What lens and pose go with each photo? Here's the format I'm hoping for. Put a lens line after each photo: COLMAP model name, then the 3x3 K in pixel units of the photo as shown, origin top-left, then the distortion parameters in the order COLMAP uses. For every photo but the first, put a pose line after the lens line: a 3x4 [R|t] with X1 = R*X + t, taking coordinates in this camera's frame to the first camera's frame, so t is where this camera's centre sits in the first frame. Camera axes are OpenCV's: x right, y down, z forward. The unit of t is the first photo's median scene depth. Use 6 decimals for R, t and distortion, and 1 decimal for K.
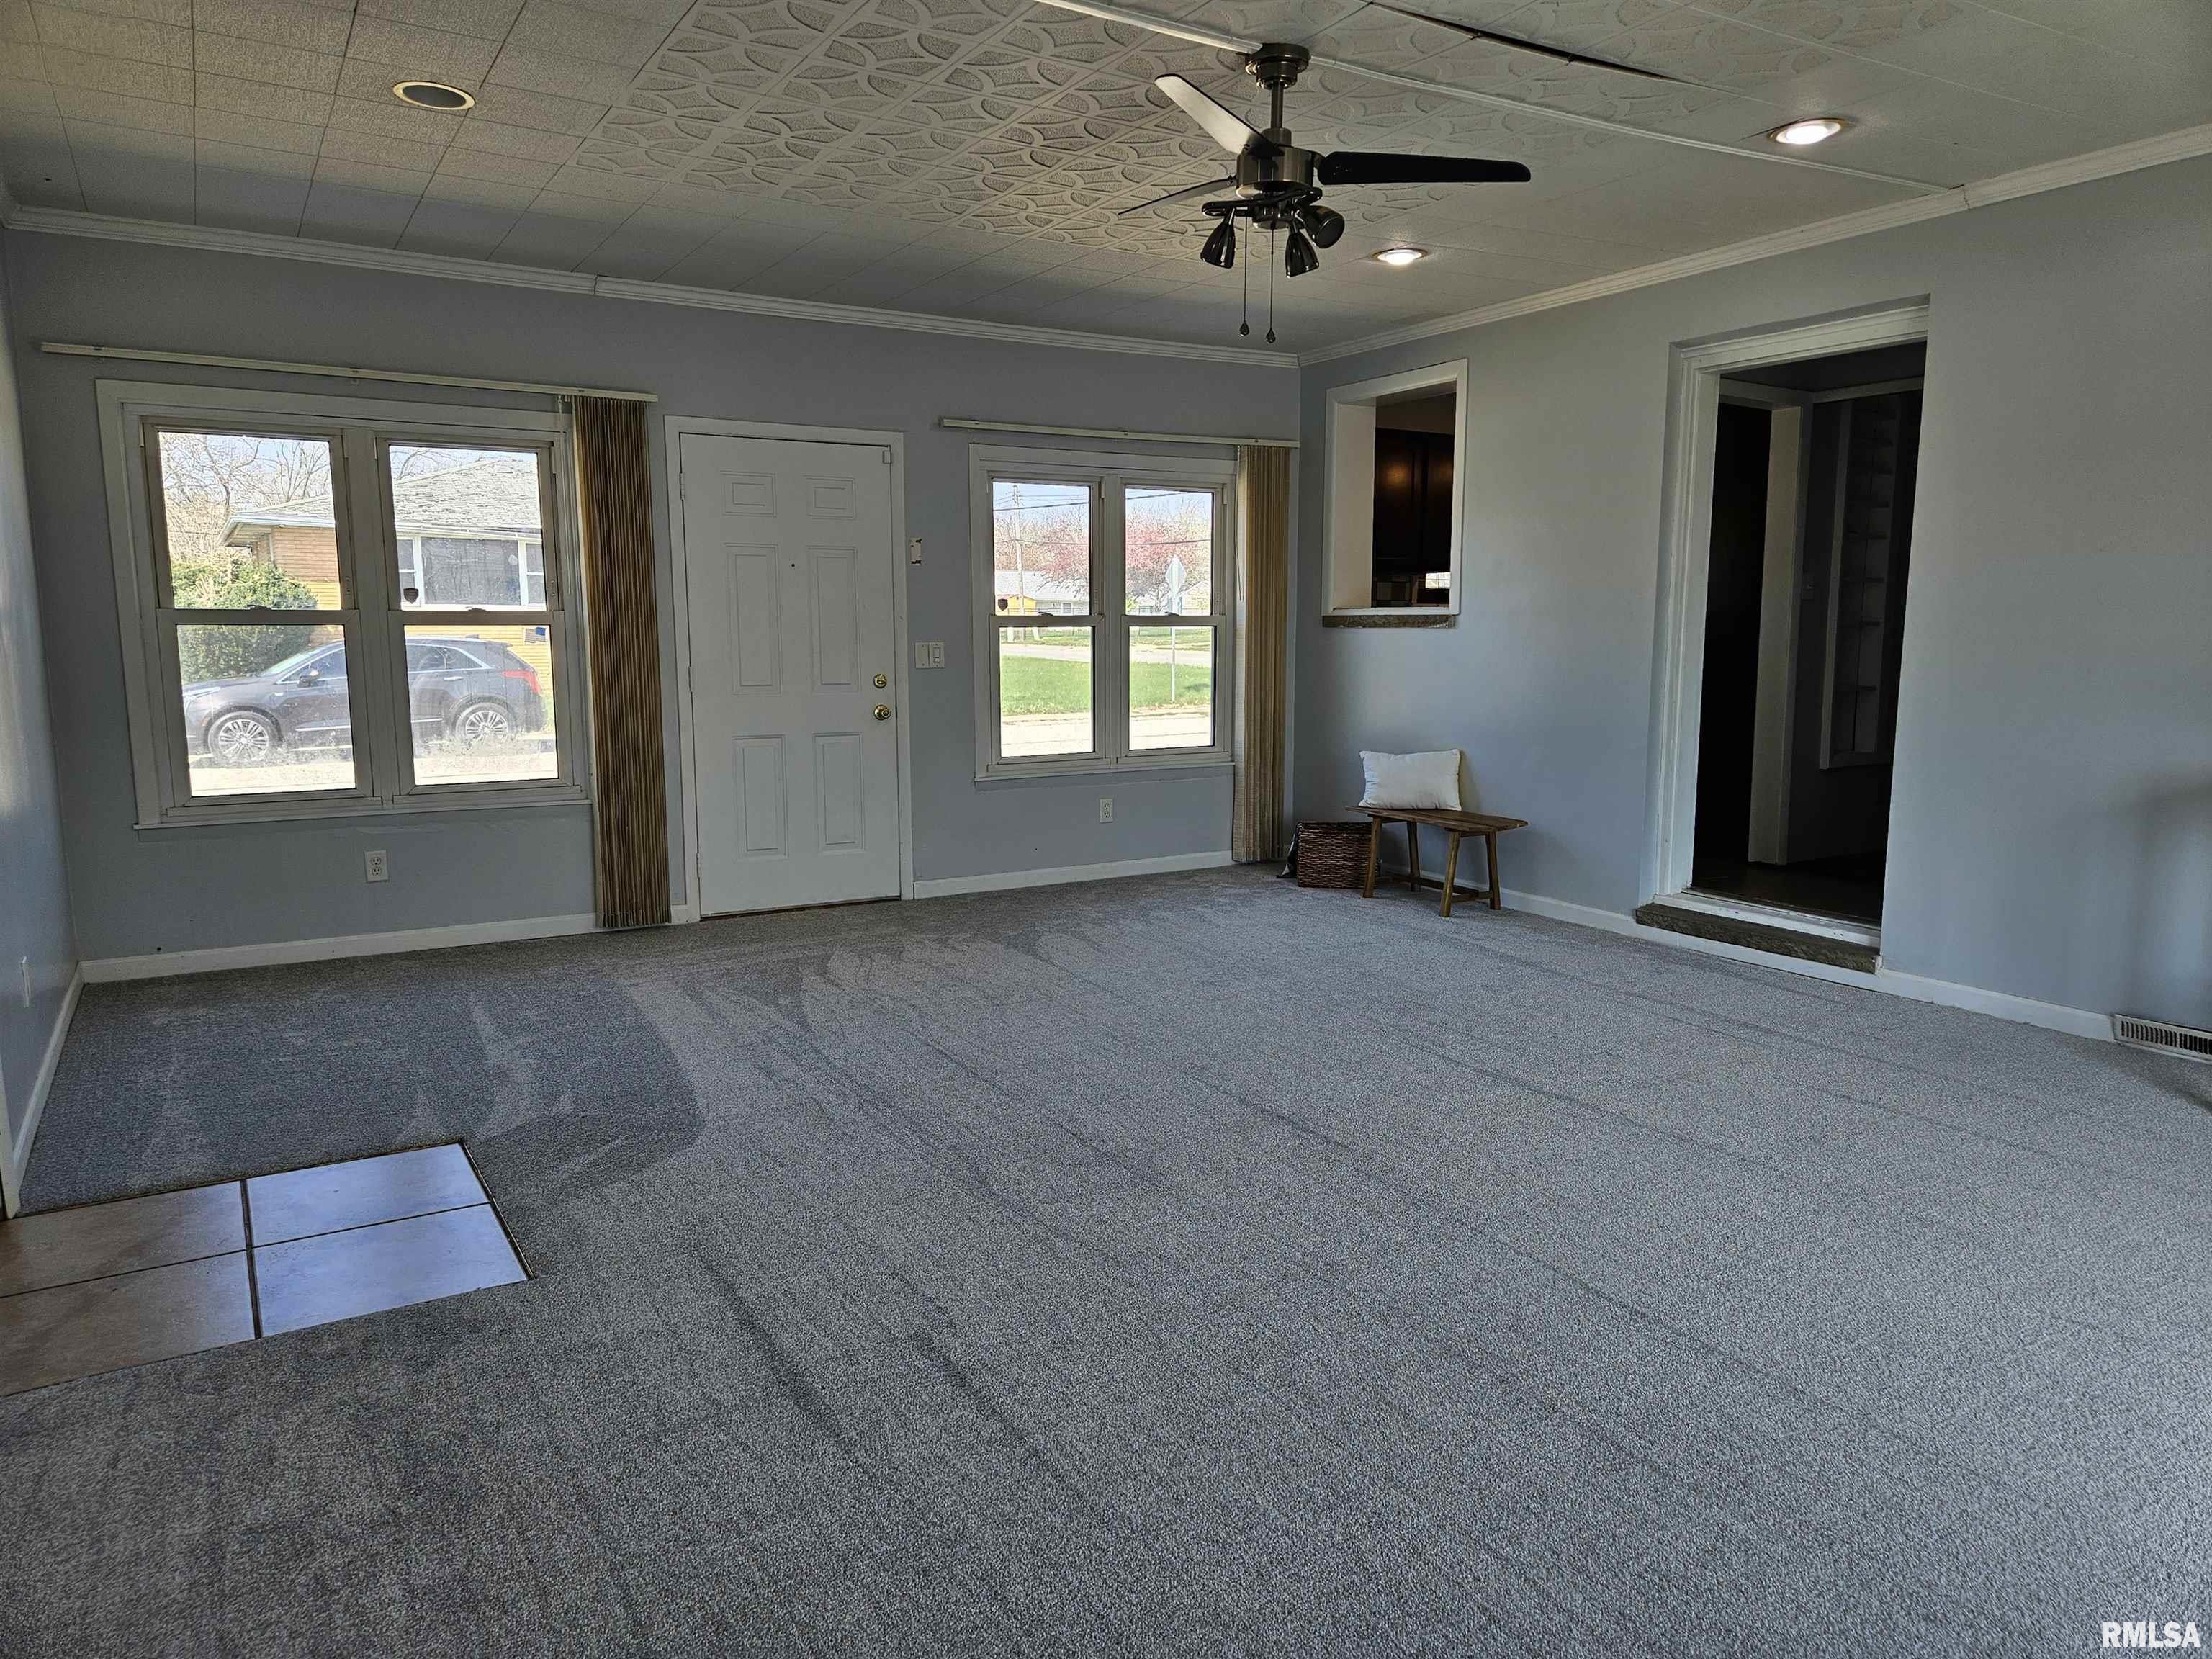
lens RADIAL K [[1479.8, 0, 1127.6], [0, 1479.8, 815.1], [0, 0, 1]] dist [0.080358, -0.064500]
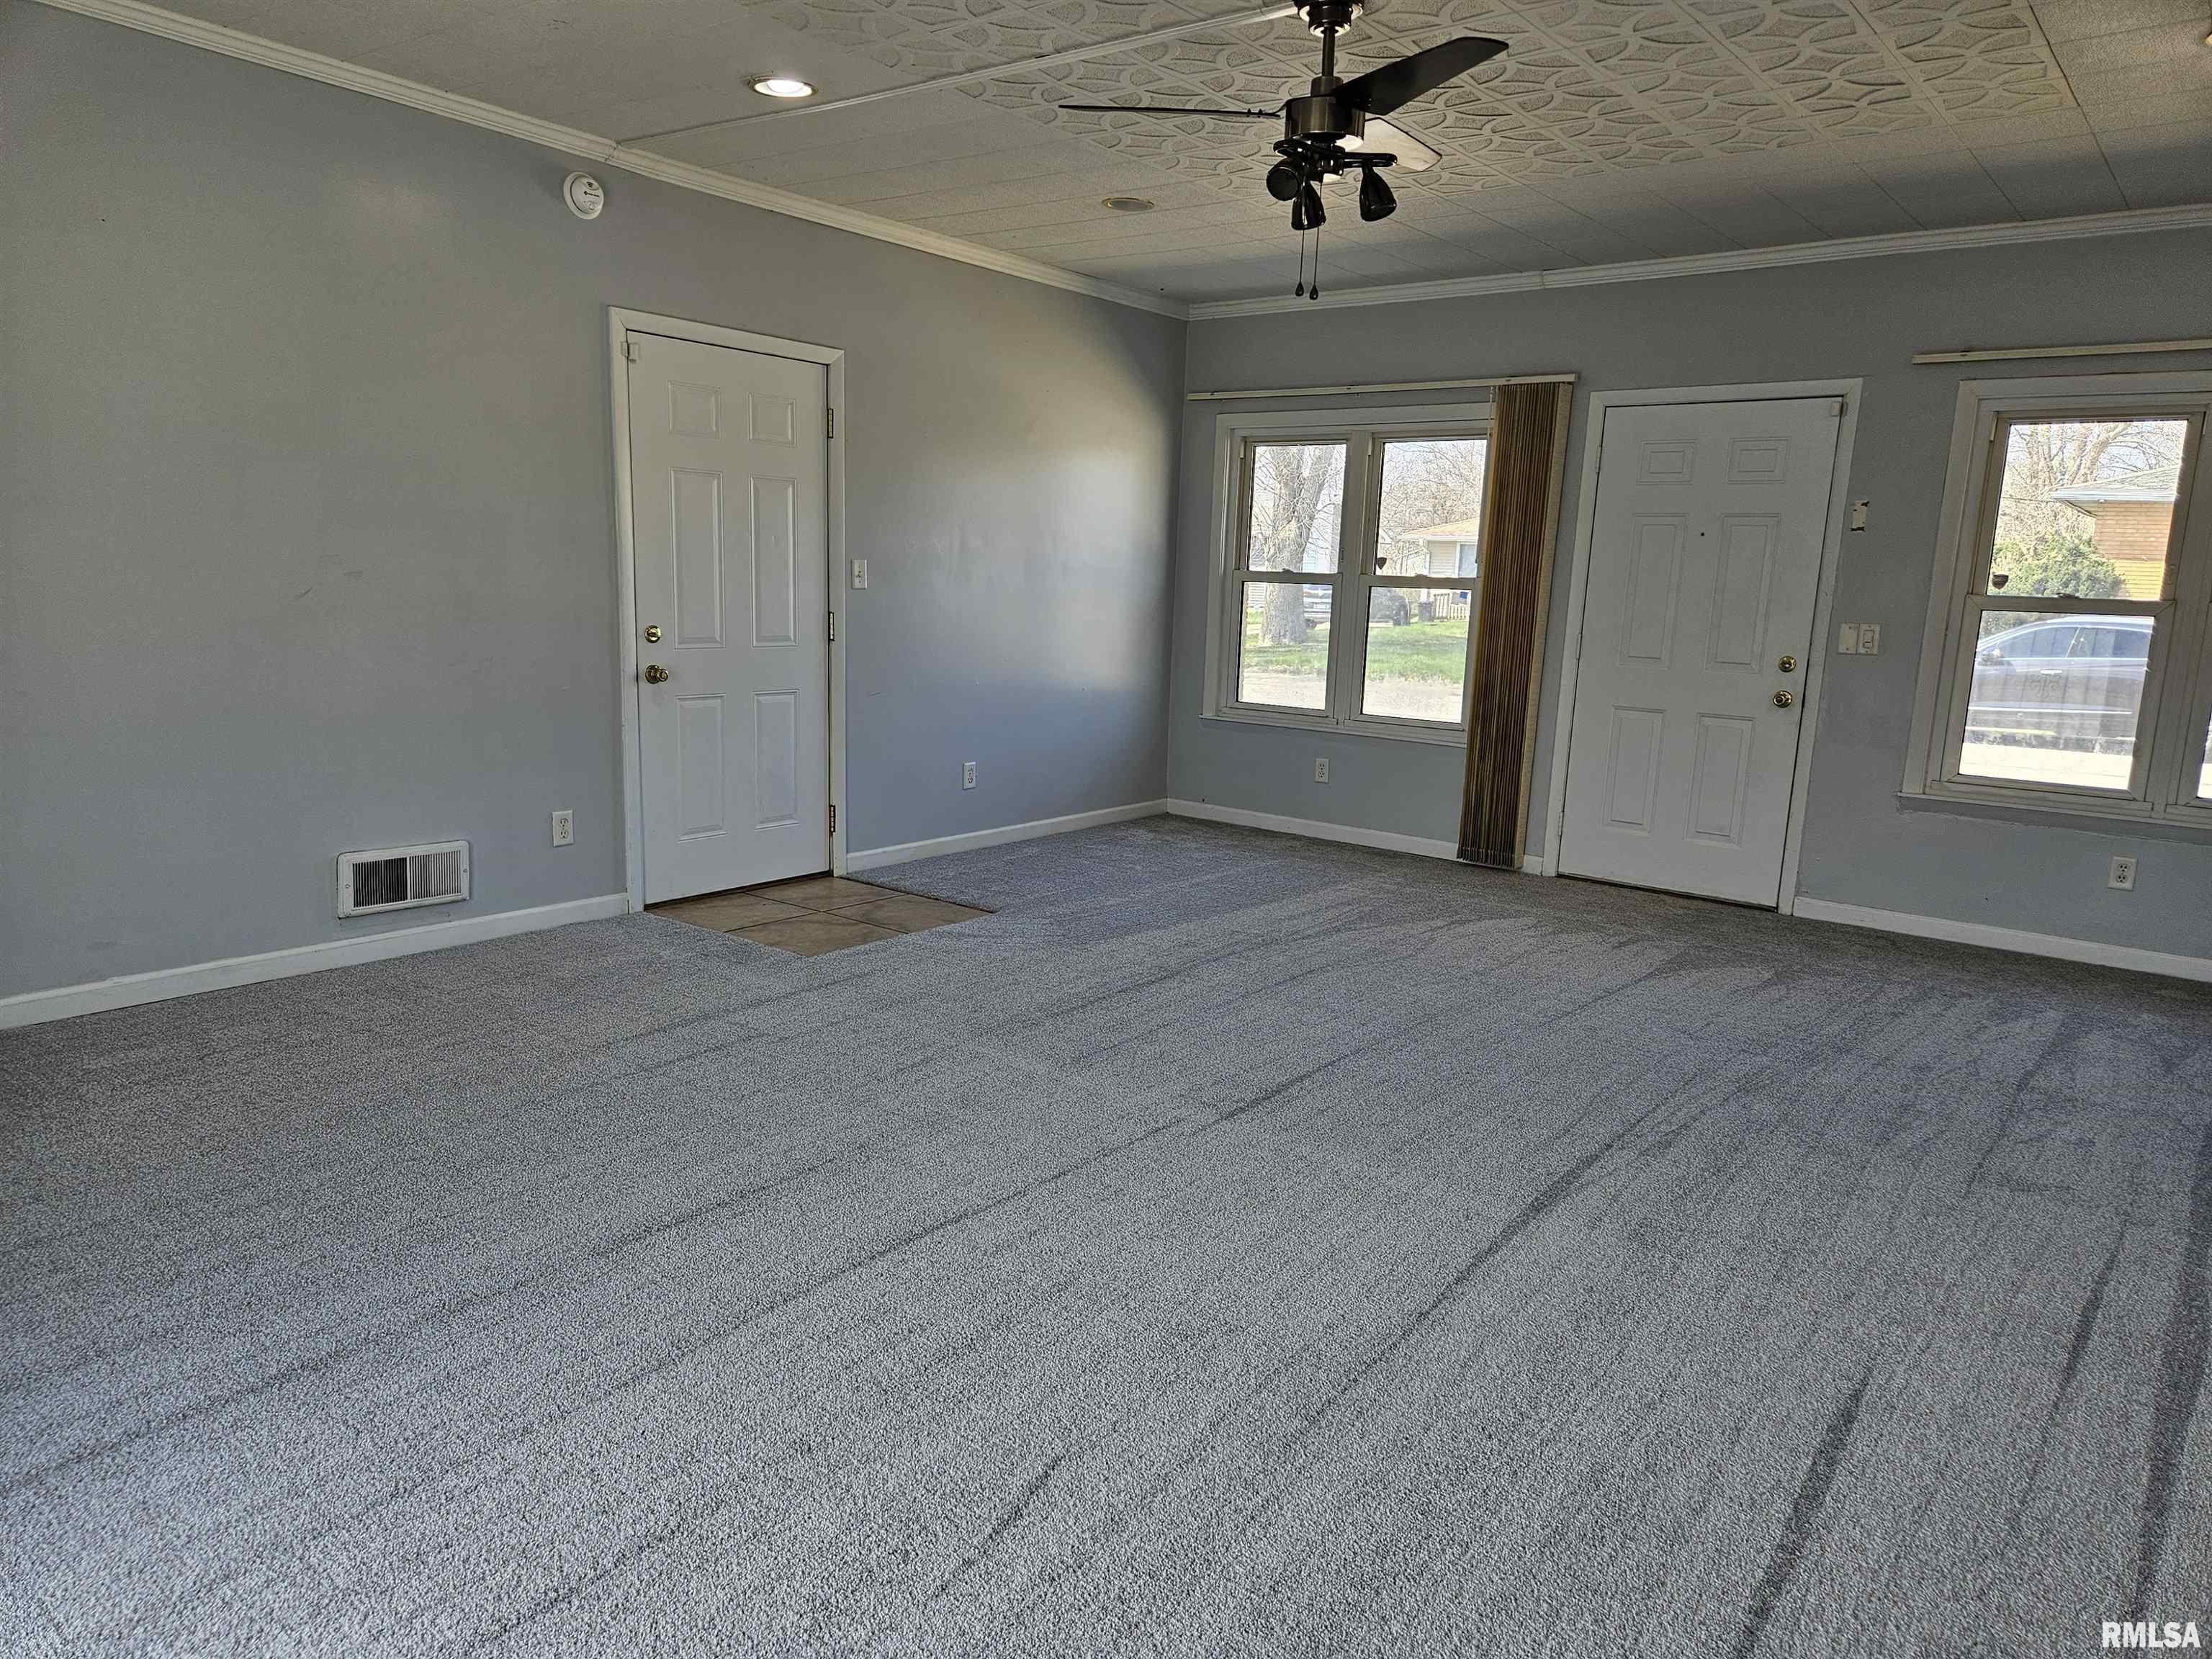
lens RADIAL K [[1479.8, 0, 1124.6], [0, 1479.8, 830.4], [0, 0, 1]] dist [0.080358, -0.064500]
pose [[0.357604, 0.175170, -0.917298, 0.608746], [-0.160950, 0.979113, 0.124228, -0.045829], [0.919899, 0.103214, 0.378328, 0.345990]]
